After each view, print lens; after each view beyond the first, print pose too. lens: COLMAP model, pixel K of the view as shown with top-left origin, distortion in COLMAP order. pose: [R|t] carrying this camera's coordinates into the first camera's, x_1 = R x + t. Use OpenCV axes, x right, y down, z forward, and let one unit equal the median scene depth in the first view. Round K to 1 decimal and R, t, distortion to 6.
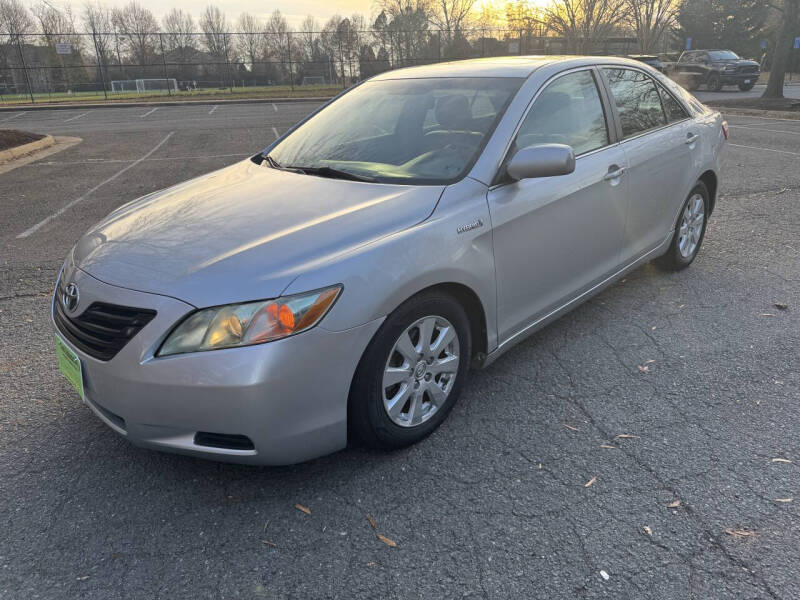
lens RADIAL K [[564.2, 0, 399.7], [0, 564.2, 298.6], [0, 0, 1]] dist [0.022995, -0.022158]
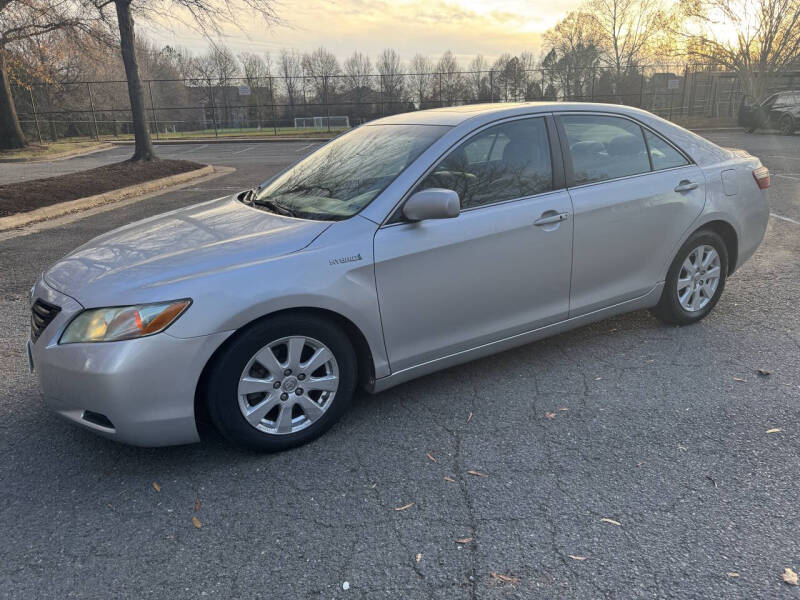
lens RADIAL K [[564.2, 0, 405.8], [0, 564.2, 306.2], [0, 0, 1]] dist [0.022995, -0.022158]
pose [[0.964908, 0.084607, -0.248584, 0.242862], [-0.095814, 0.994842, -0.033311, -0.005244], [0.244483, 0.055960, 0.968037, -0.015086]]
